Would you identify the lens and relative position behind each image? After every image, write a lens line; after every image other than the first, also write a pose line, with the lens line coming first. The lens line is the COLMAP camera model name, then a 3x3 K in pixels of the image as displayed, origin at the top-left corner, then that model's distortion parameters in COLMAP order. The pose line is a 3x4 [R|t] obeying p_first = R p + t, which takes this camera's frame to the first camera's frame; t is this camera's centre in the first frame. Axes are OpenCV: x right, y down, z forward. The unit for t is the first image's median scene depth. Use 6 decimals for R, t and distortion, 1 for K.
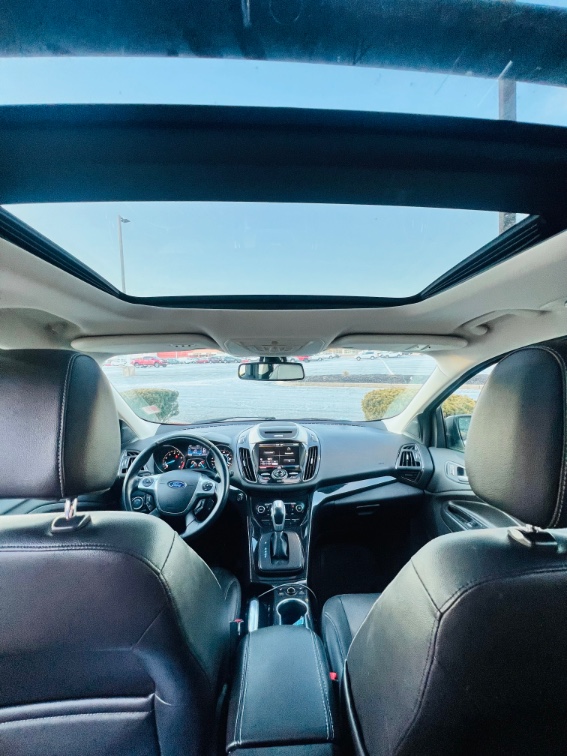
lens RADIAL K [[302.0, 0, 285.6], [0, 302.0, 372.7], [0, 0, 1]] dist [0.000190, -0.000247]
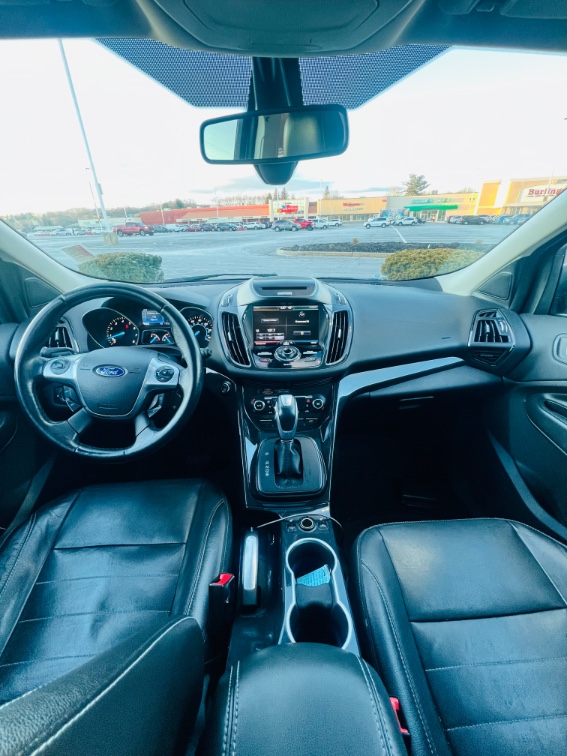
lens RADIAL K [[302.0, 0, 287.4], [0, 302.0, 374.7], [0, 0, 1]] dist [0.000190, -0.000247]
pose [[0.999970, 0.003858, 0.006688, -0.022931], [-0.006193, 0.918089, 0.396326, 0.124896], [-0.004611, -0.396355, 0.918086, 0.398327]]
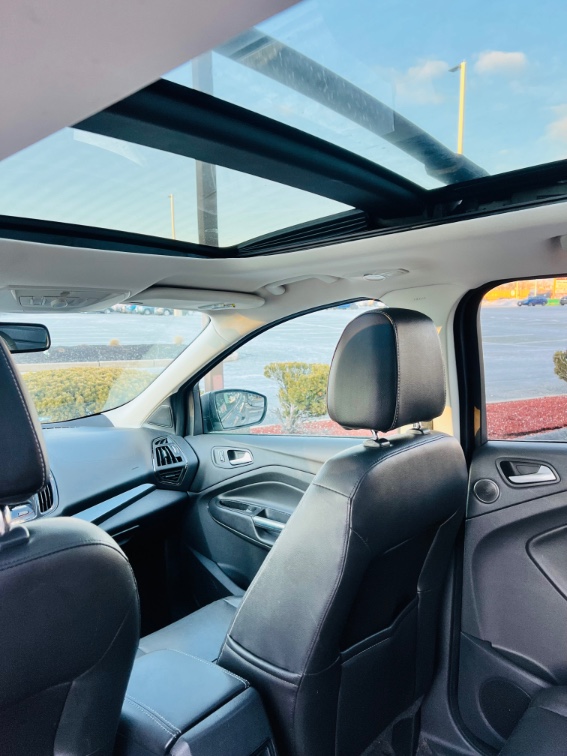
lens RADIAL K [[569.1, 0, 285.9], [0, 569.1, 371.8], [0, 0, 1]] dist [0.041231, -0.009154]
pose [[0.676203, -0.060666, 0.734213, -0.418345], [0.024042, 0.997890, 0.060310, 0.006542], [-0.736323, -0.023130, 0.676235, -0.151027]]
